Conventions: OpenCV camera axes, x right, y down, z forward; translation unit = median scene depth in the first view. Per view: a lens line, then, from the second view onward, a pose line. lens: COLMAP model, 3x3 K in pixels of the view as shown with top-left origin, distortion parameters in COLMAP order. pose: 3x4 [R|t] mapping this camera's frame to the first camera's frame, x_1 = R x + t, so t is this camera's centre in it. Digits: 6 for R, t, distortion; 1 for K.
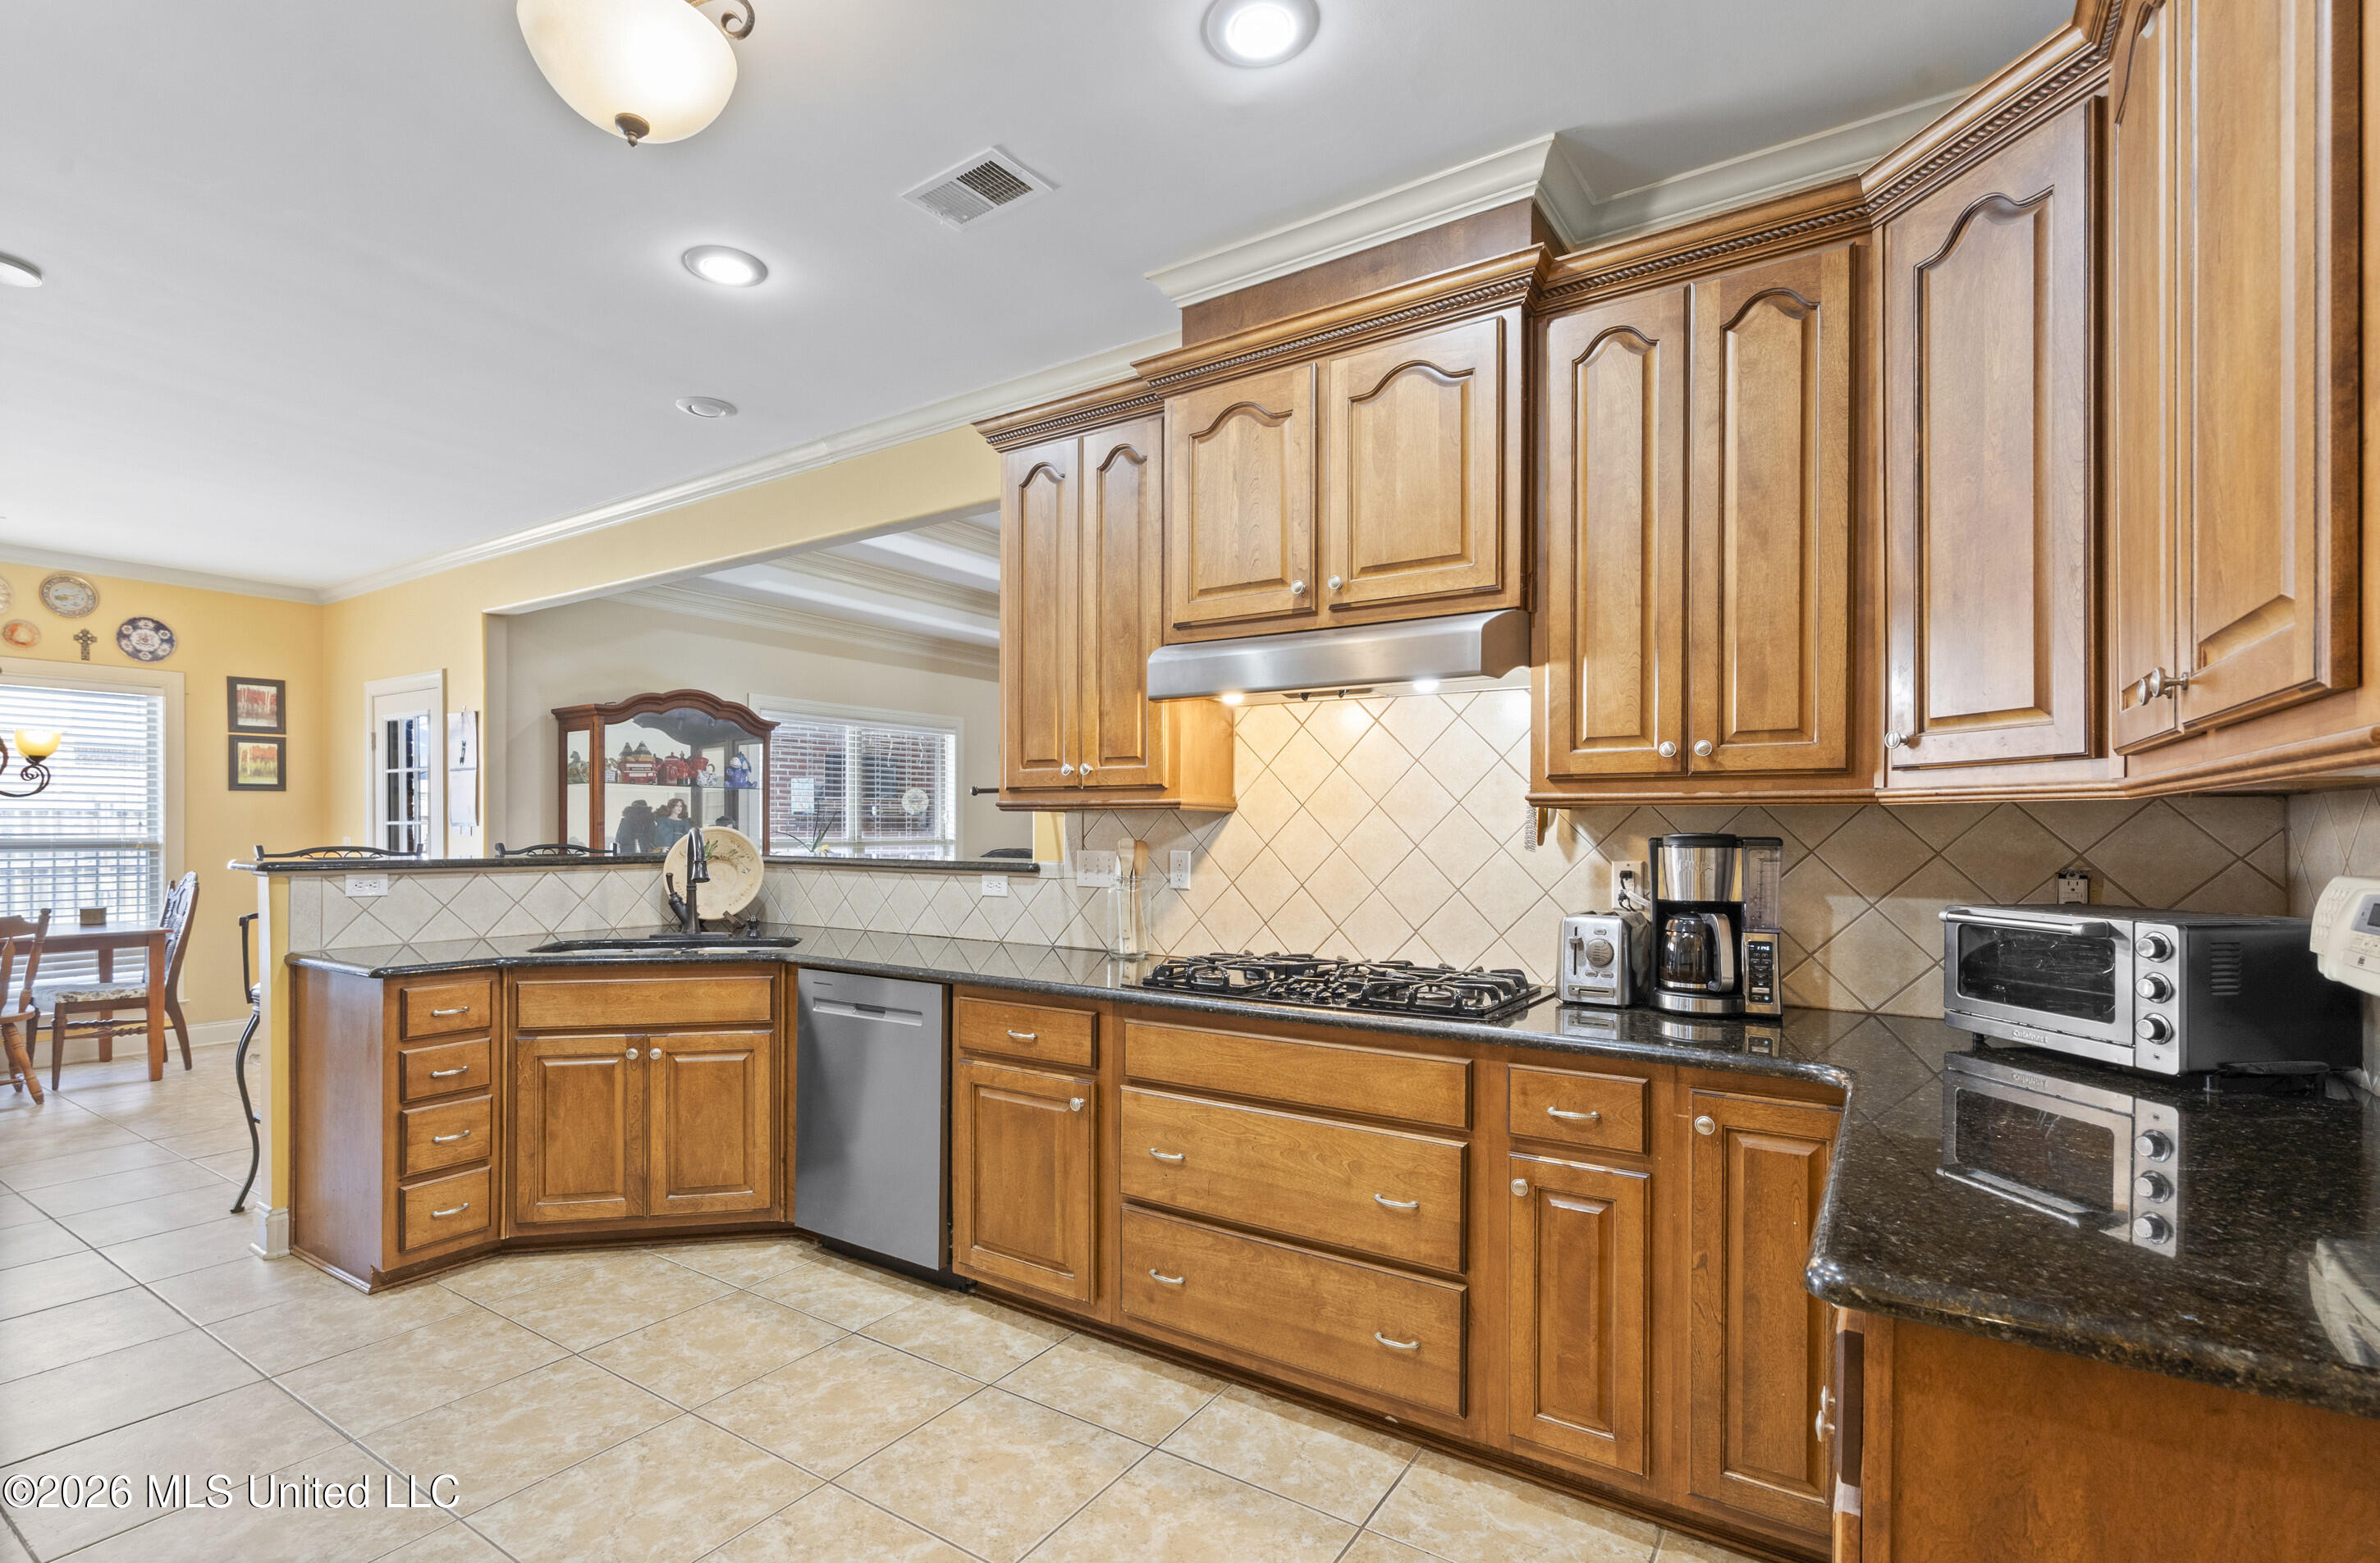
lens RADIAL K [[1091.2, 0, 1164.2], [0, 1091.2, 832.2], [0, 0, 1]] dist [-0.004736, -0.000592]
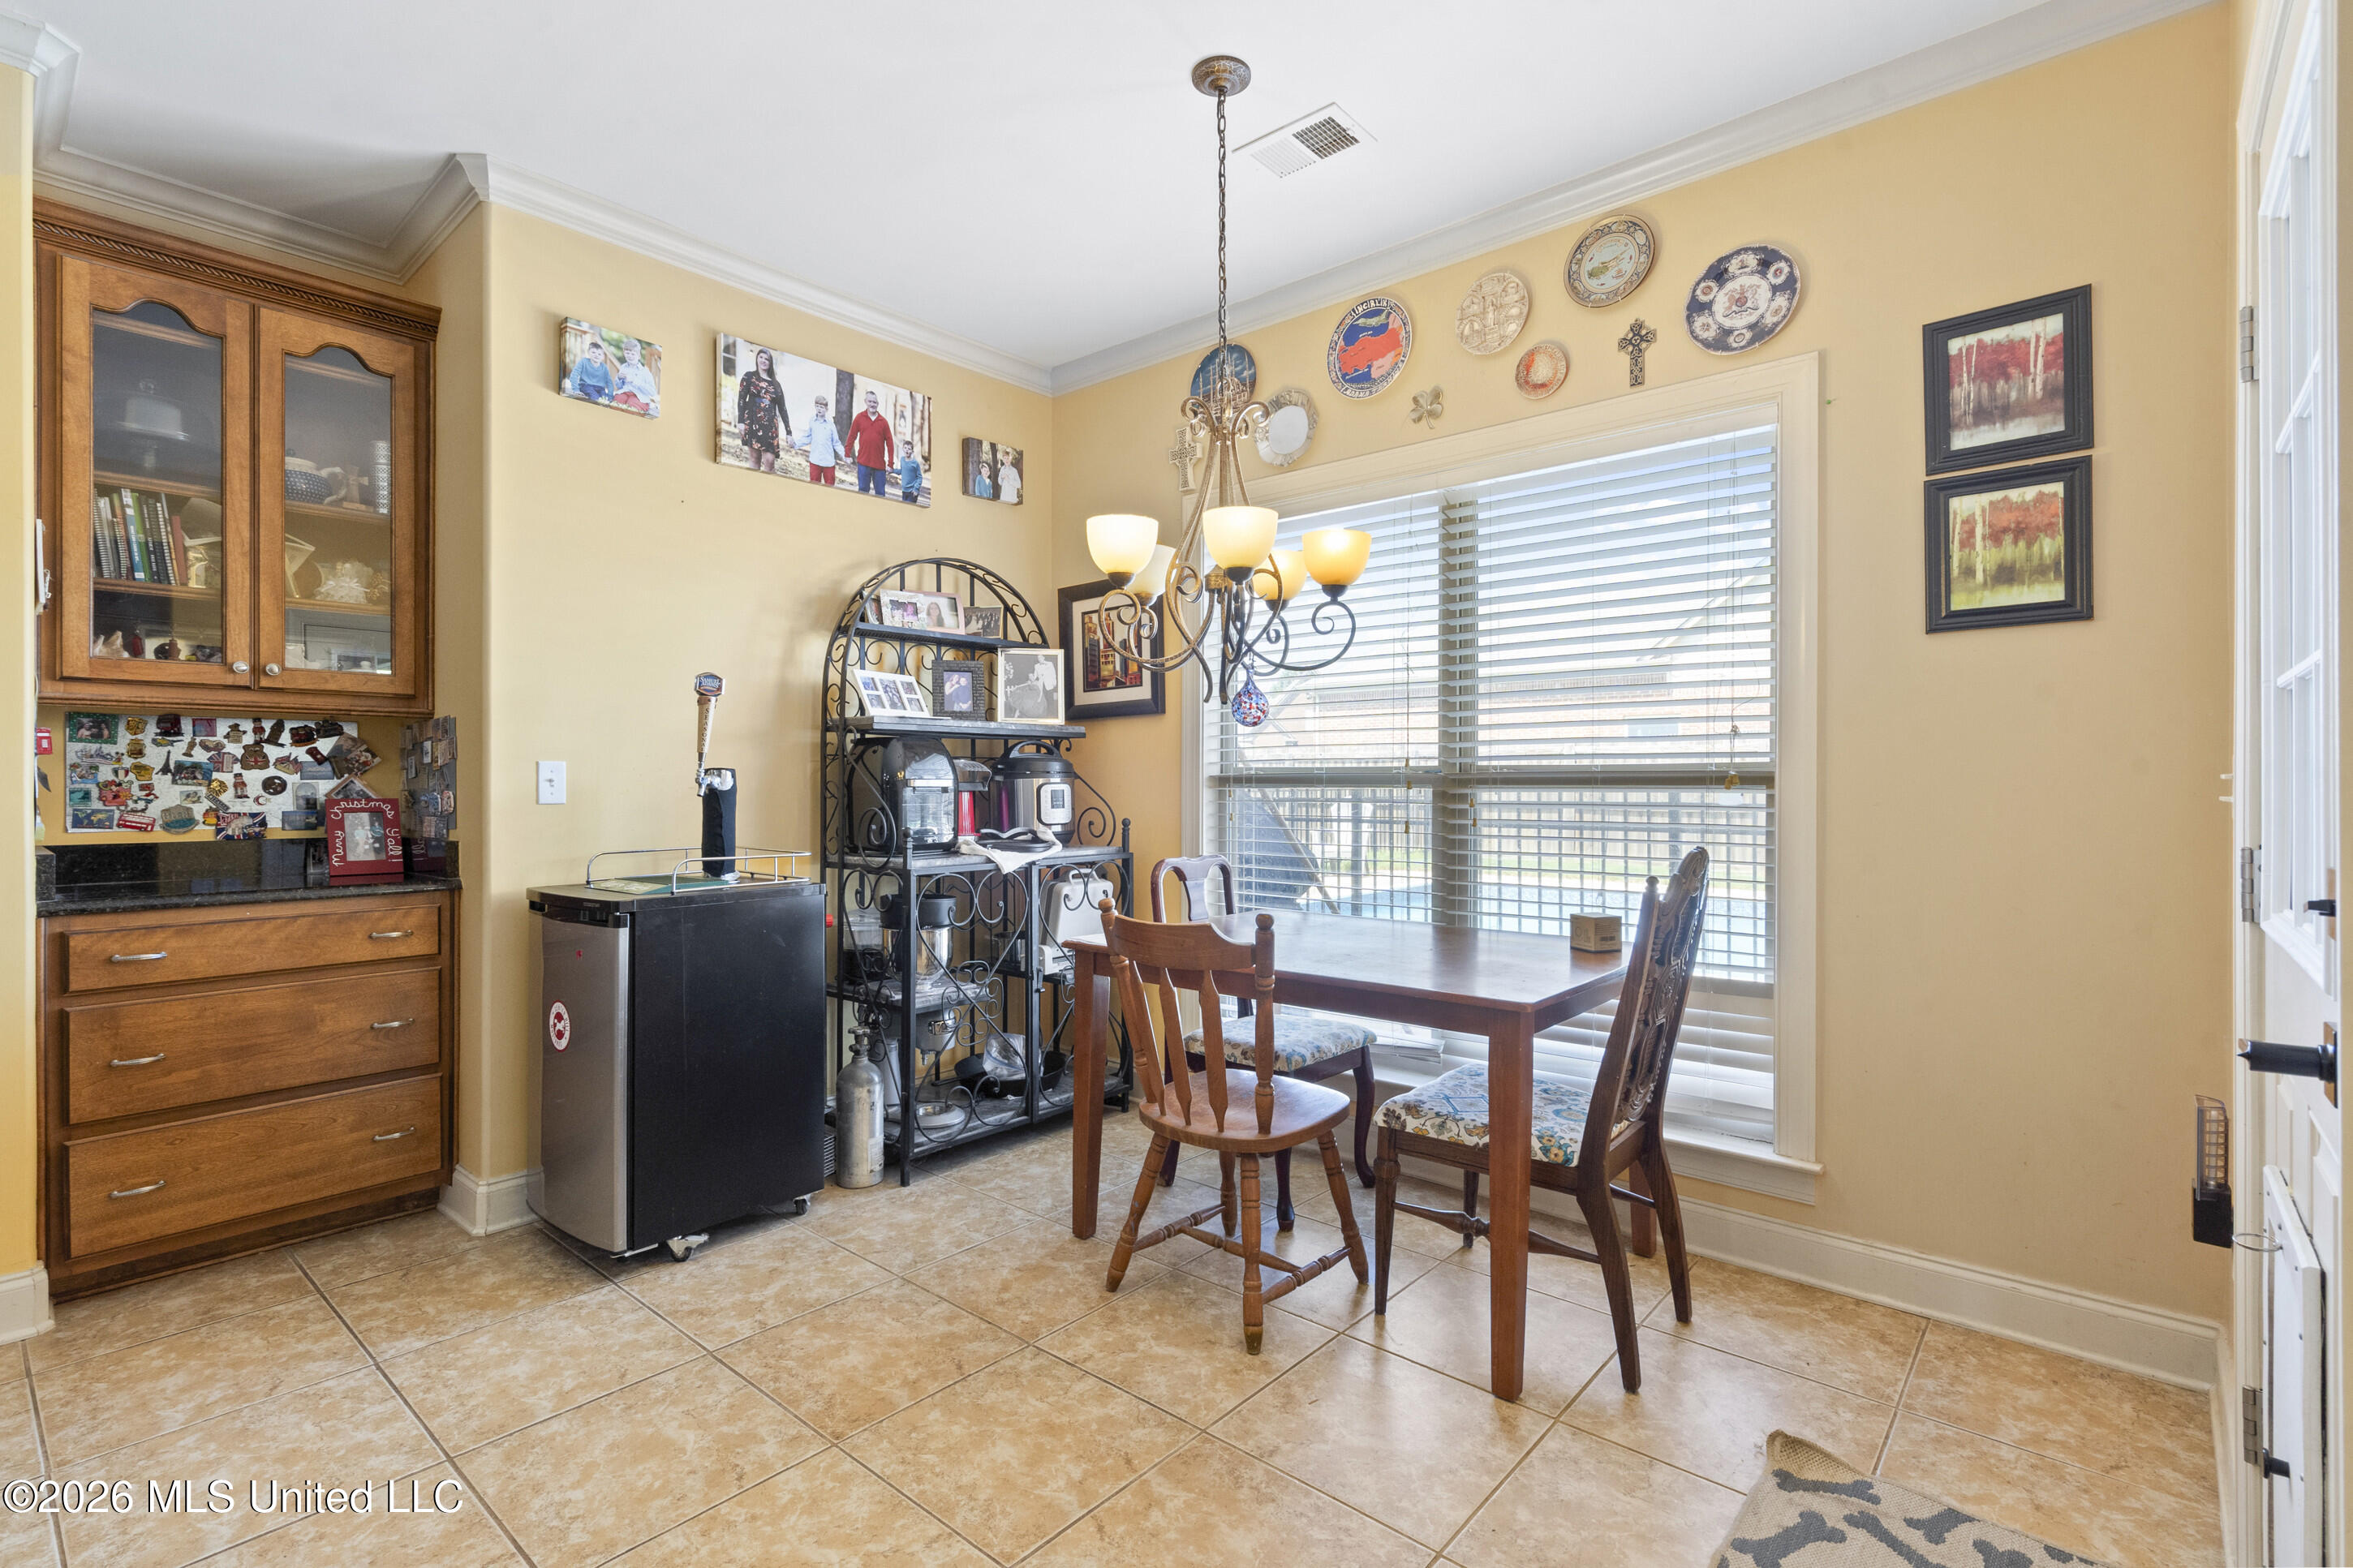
lens RADIAL K [[1079.3, 0, 1181.5], [0, 1079.3, 760.8], [0, 0, 1]] dist [-0.005647, 0.000965]
pose [[-0.123422, -0.009861, -0.992305, -0.485480], [0.004590, 0.999934, -0.010507, 0.007556], [0.992344, -0.005851, -0.123369, 0.822829]]
